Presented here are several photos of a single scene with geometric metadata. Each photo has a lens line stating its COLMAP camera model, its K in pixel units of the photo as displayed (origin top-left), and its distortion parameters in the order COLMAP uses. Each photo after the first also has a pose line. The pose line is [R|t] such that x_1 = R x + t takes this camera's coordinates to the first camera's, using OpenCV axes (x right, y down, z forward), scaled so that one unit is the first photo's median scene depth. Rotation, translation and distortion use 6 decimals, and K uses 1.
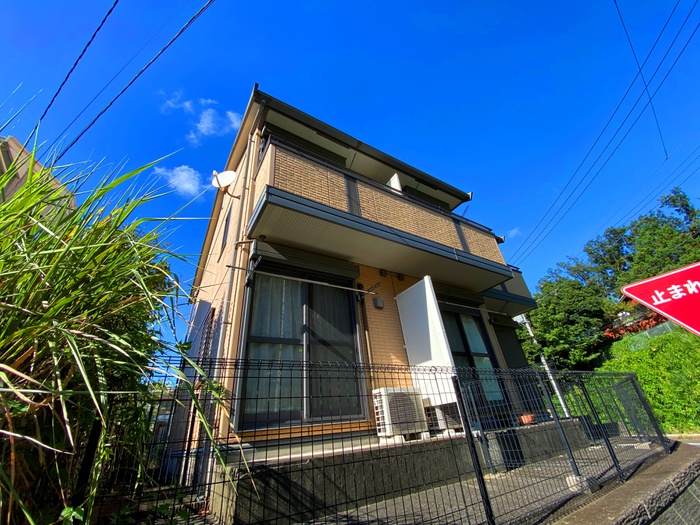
lens RADIAL K [[283.0, 0, 350.0], [0, 283.0, 262.5], [0, 0, 1]] dist [0.033871, -0.026636]
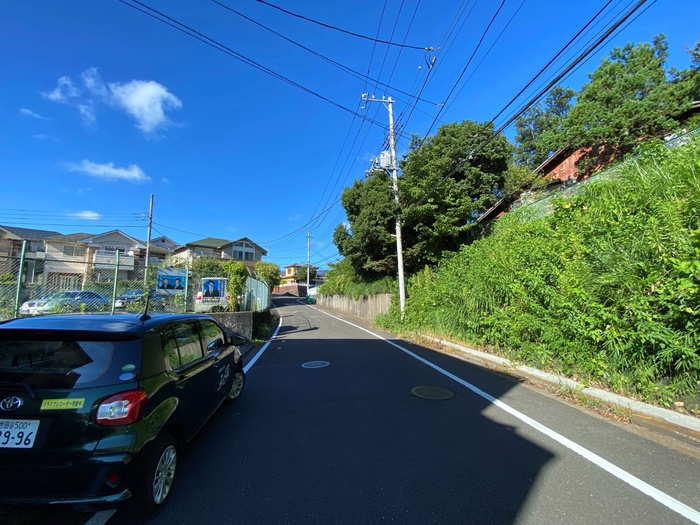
lens RADIAL K [[283.0, 0, 350.0], [0, 283.0, 262.5], [0, 0, 1]] dist [0.033871, -0.026636]
pose [[0.965634, 0.098363, 0.240572, 1.941317], [-0.183969, 0.912516, 0.365335, 0.923462], [-0.183590, -0.397038, 0.899253, 1.884569]]
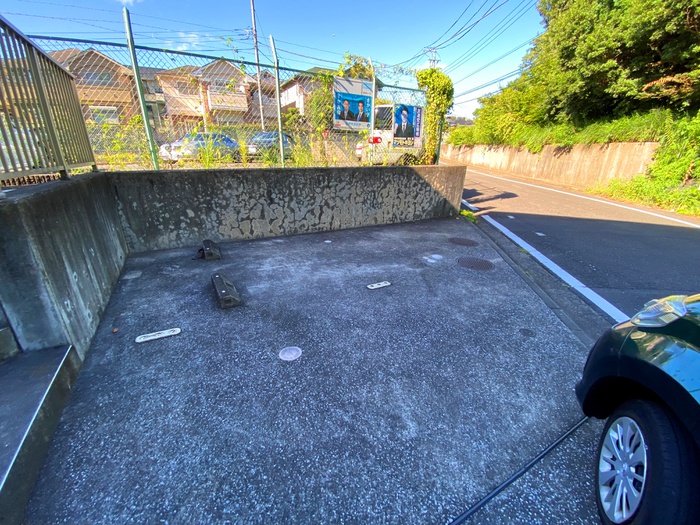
lens RADIAL K [[286.4, 0, 350.0], [0, 286.4, 262.5], [0, 0, 1]] dist [0.010500, -0.014868]
pose [[0.995187, 0.097184, -0.012559, 1.292060], [-0.050142, 0.615138, 0.786823, 1.487015], [0.084192, -0.782406, 0.617051, 2.656329]]
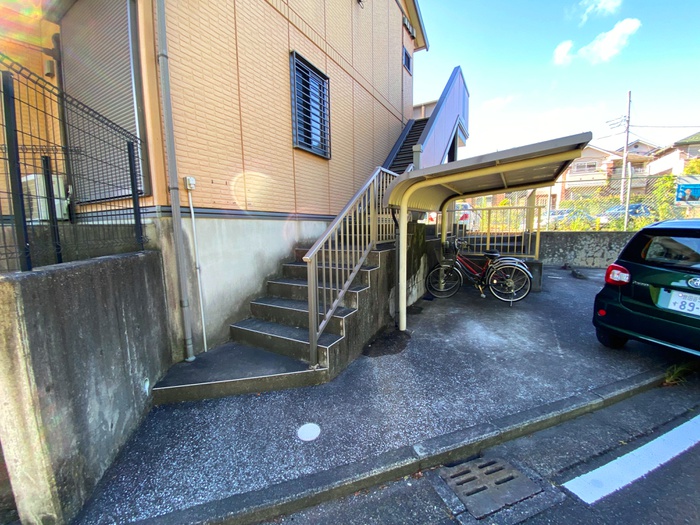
lens RADIAL K [[286.4, 0, 350.0], [0, 286.4, 262.5], [0, 0, 1]] dist [0.010500, -0.014868]
pose [[0.477004, 0.184437, -0.859331, 1.743155], [0.432954, 0.801564, 0.412366, 0.809760], [0.764864, -0.568752, 0.302497, 1.622883]]
